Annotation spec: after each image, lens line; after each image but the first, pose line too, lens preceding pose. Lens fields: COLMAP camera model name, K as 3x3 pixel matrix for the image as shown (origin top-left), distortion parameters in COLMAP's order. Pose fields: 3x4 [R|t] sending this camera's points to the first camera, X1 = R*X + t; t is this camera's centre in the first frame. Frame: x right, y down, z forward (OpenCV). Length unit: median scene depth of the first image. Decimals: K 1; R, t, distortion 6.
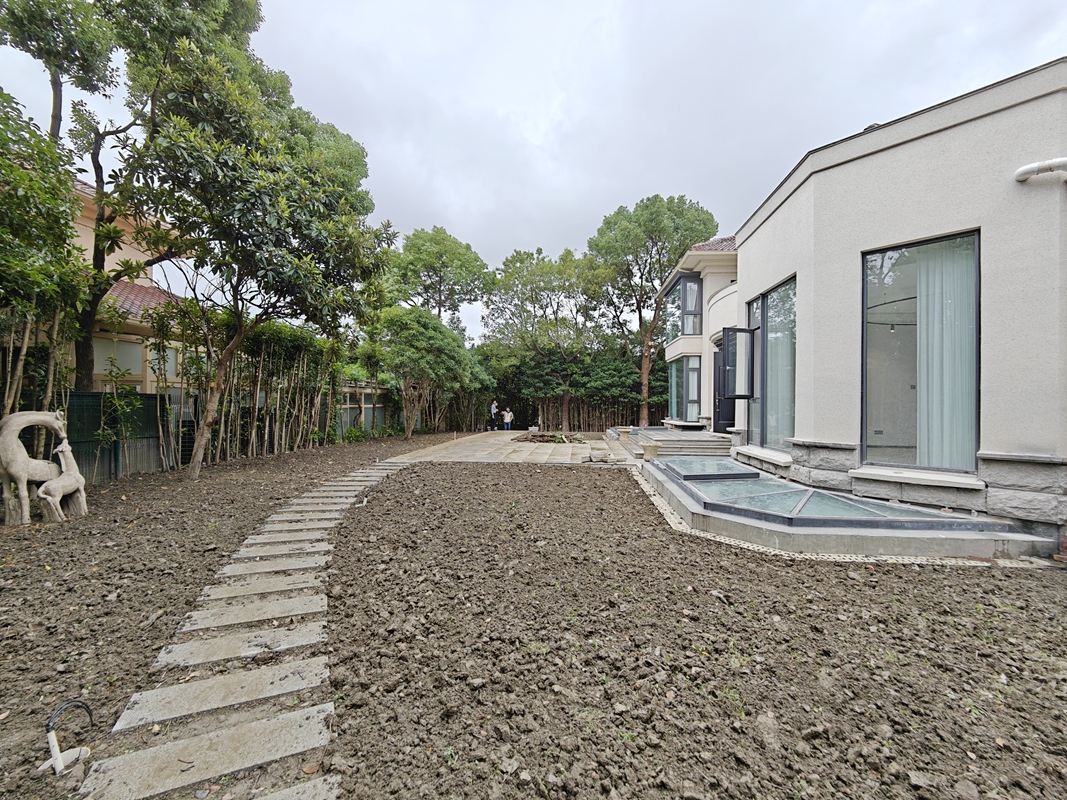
lens RADIAL K [[458.3, 0, 533.5], [0, 458.3, 400.0], [0, 0, 1]] dist [-0.000273, -0.000488]
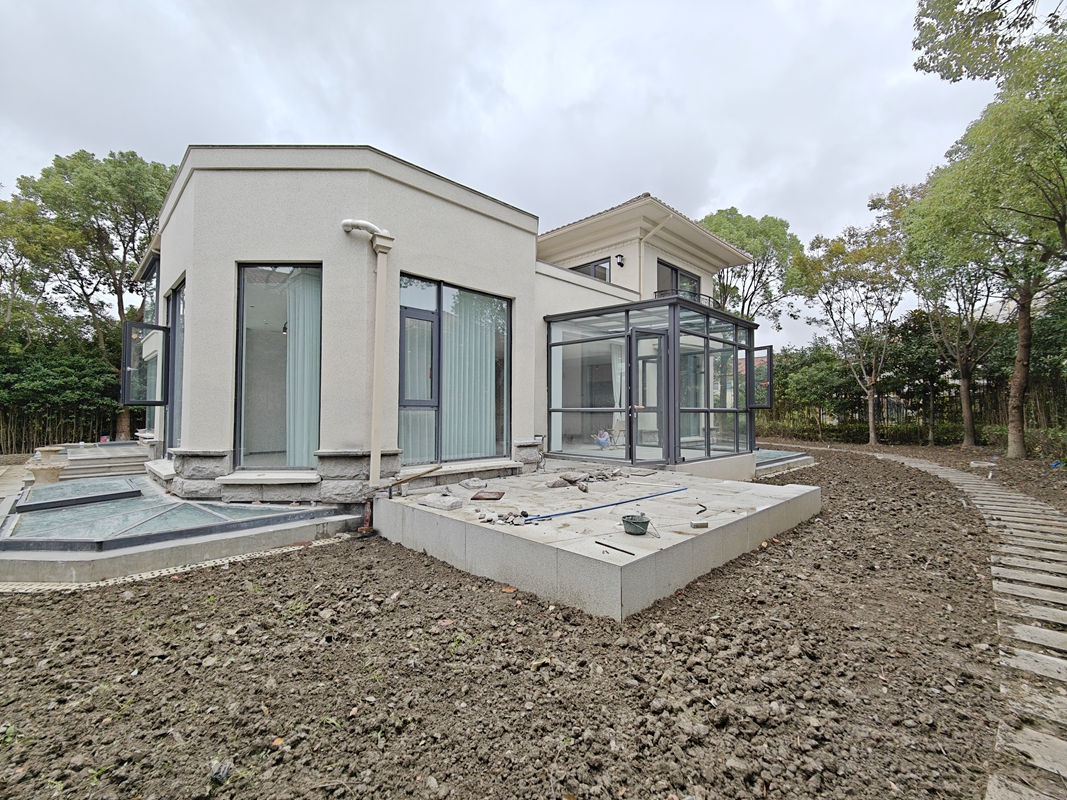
lens RADIAL K [[465.5, 0, 533.5], [0, 465.5, 400.0], [0, 0, 1]] dist [-0.019178, -0.000137]
pose [[0.629202, 0.013861, 0.777118, 0.339891], [-0.000474, 0.999848, -0.017450, 0.002720], [-0.777242, 0.010611, 0.629112, -0.157763]]
